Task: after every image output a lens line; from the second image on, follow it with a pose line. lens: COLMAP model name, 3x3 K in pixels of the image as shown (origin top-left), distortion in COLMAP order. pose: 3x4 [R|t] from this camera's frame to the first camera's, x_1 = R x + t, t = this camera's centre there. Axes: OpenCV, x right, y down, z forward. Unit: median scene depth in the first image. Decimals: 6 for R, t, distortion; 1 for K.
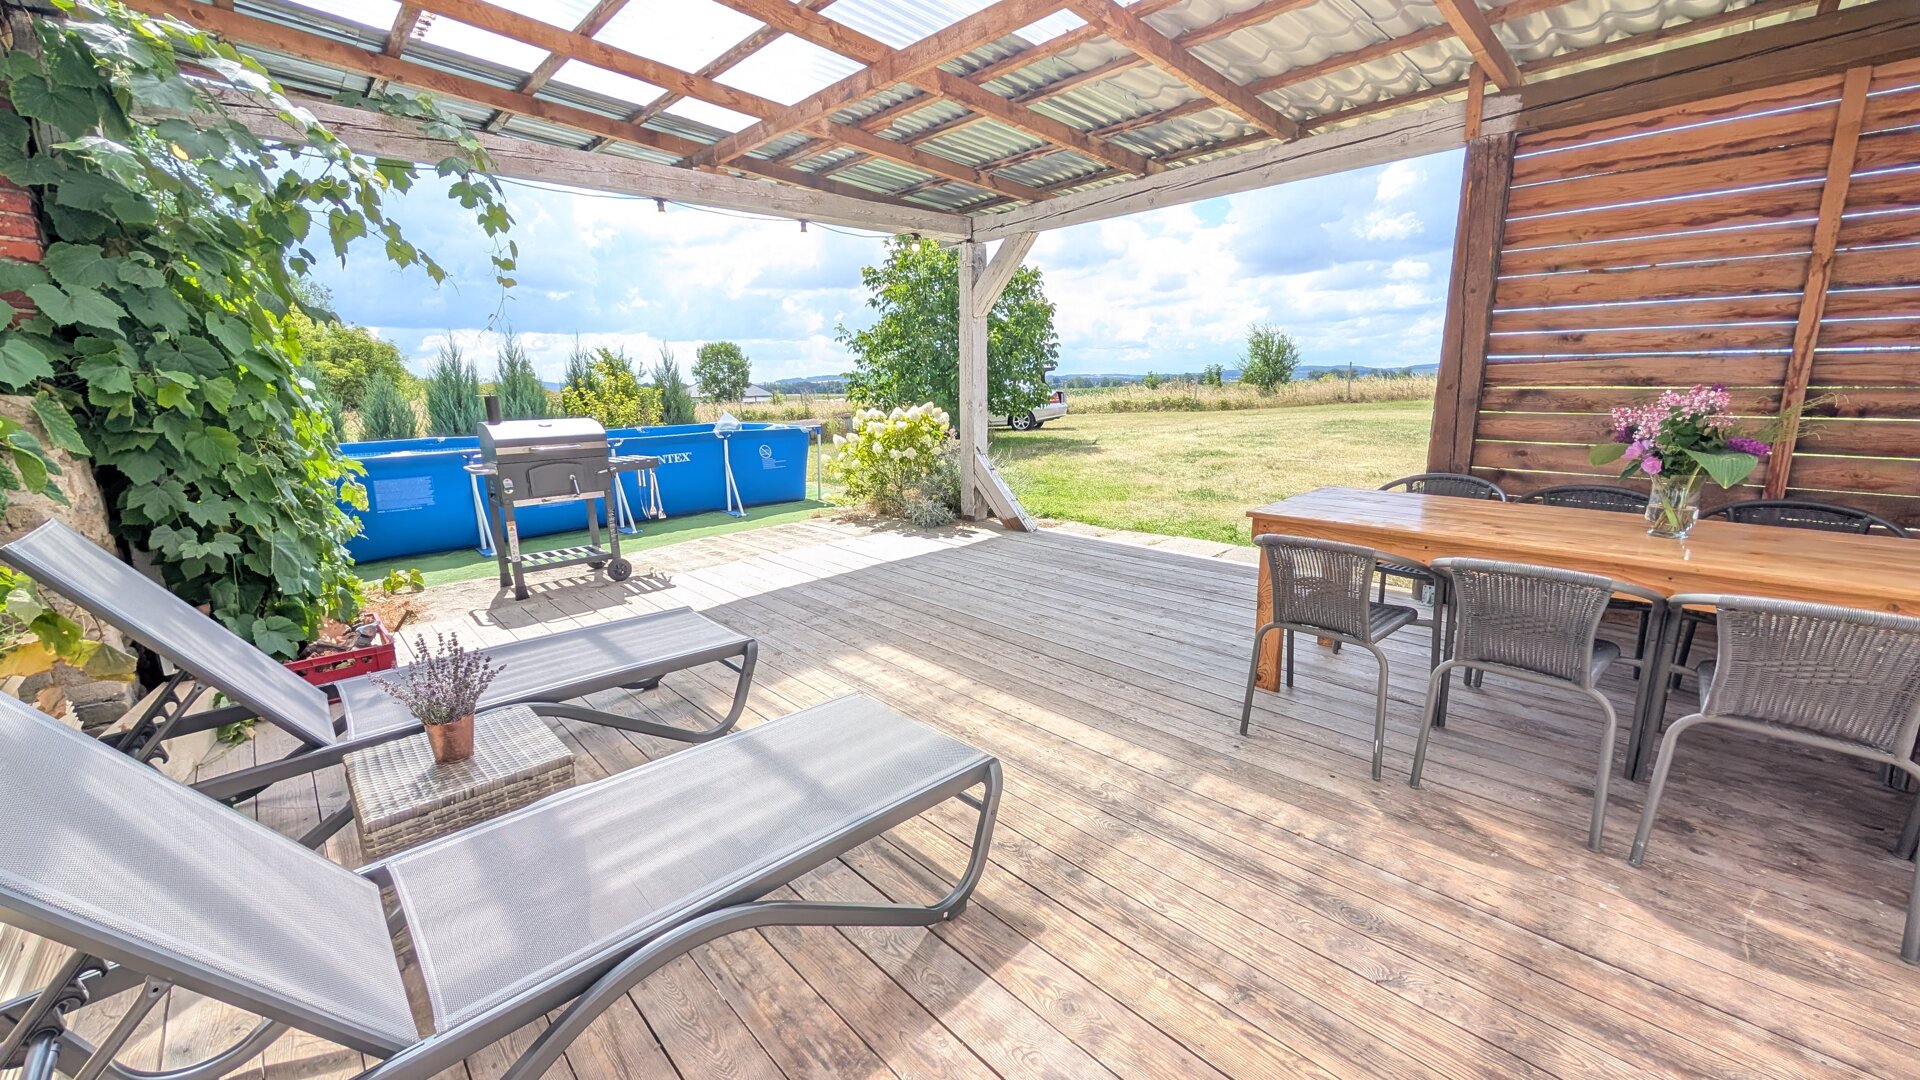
lens RADIAL K [[722.9, 0, 960.4], [0, 722.9, 542.1], [0, 0, 1]] dist [-0.000377, -0.000118]
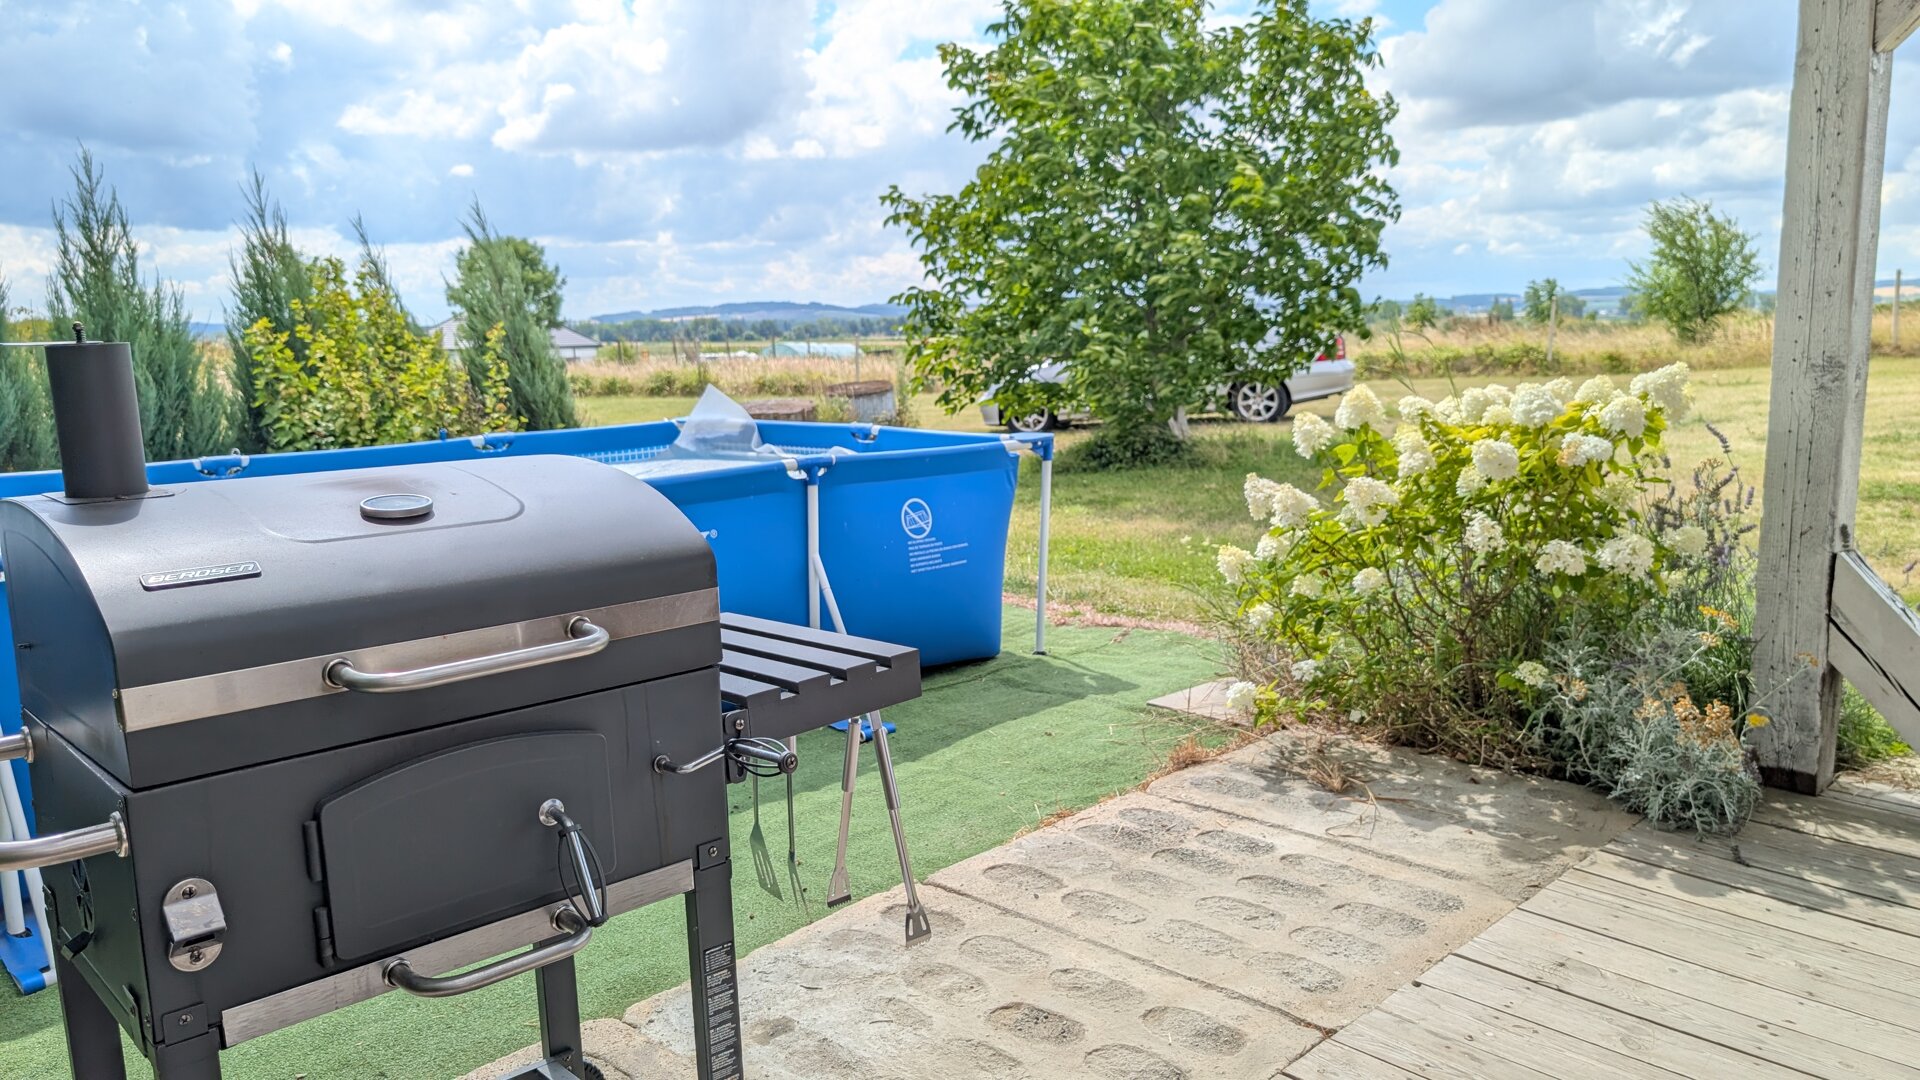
lens RADIAL K [[1393.8, 0, 961.7], [0, 1393.8, 541.5], [0, 0, 1]] dist [0.004072, 0.001420]
pose [[0.999757, -0.005679, 0.021296, -0.111559], [0.006942, 0.998192, -0.059699, -0.033290], [-0.020919, 0.059832, 0.997989, 0.165750]]
